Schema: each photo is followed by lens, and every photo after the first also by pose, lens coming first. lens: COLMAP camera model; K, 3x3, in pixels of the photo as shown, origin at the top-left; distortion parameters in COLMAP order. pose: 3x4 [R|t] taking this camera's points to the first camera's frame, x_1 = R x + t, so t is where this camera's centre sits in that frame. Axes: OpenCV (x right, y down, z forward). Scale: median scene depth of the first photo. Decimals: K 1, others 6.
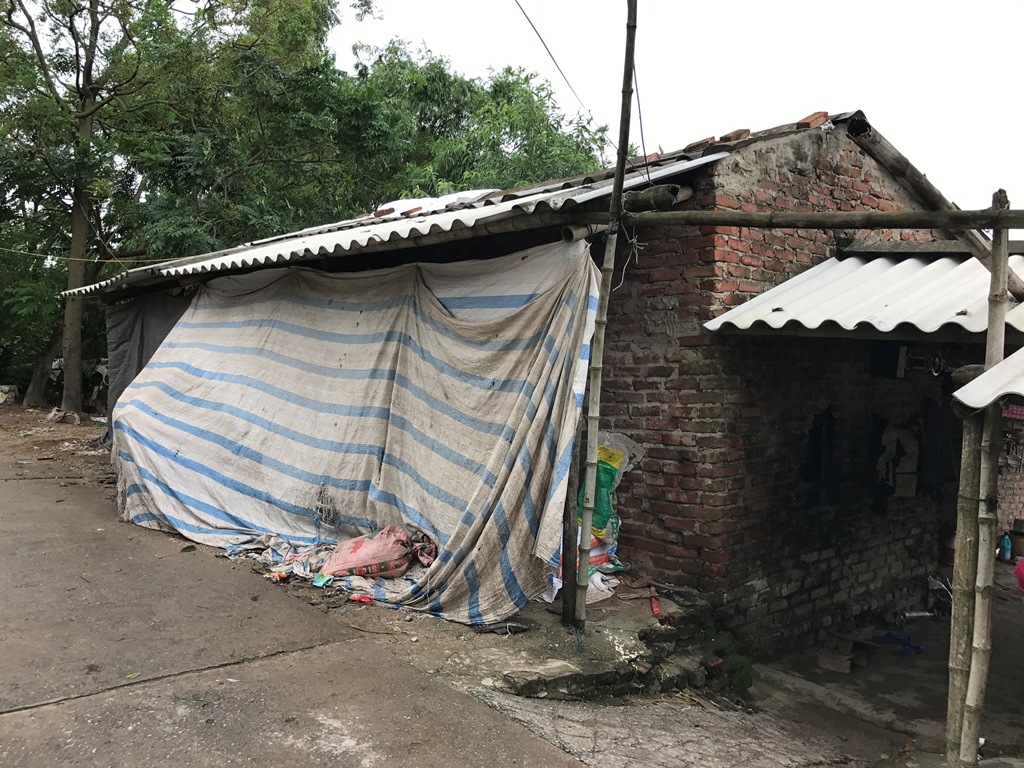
lens RADIAL K [[831.0, 0, 512.1], [0, 831.0, 388.8], [0, 0, 1]] dist [0.002944, 0.007770]
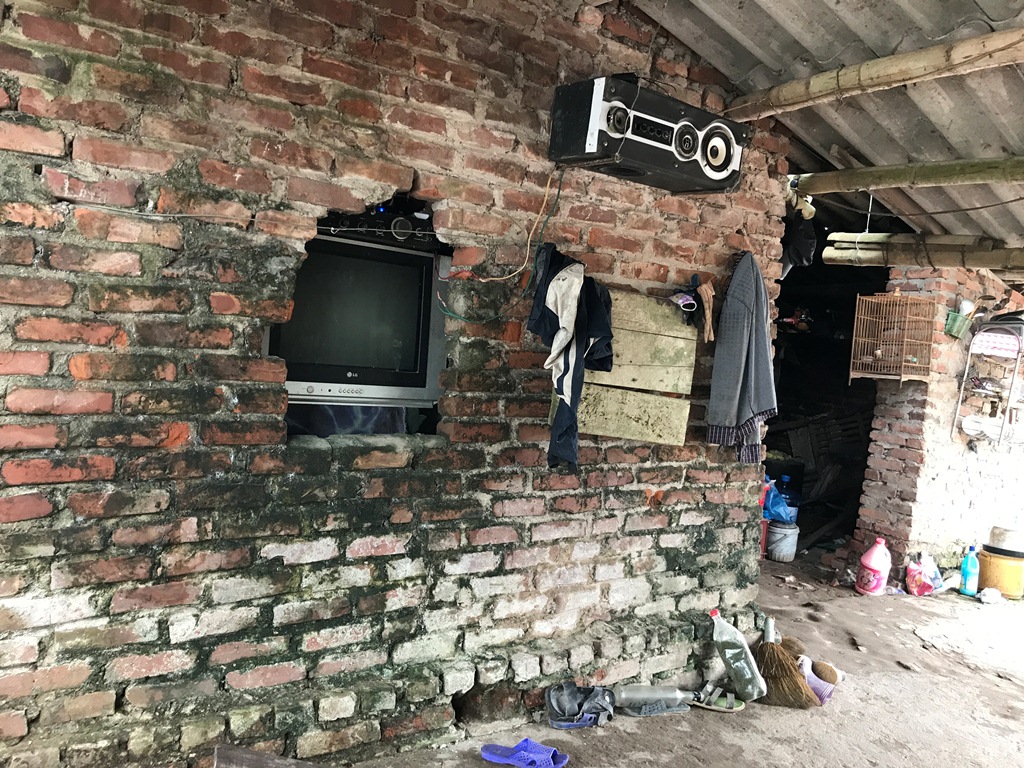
lens RADIAL K [[831.0, 0, 512.1], [0, 831.0, 388.8], [0, 0, 1]] dist [0.002944, 0.007770]
pose [[0.995409, 0.042606, -0.085707, 0.460448], [-0.043091, 0.999064, -0.003818, 0.111243], [0.085464, 0.007493, 0.996313, 0.555626]]
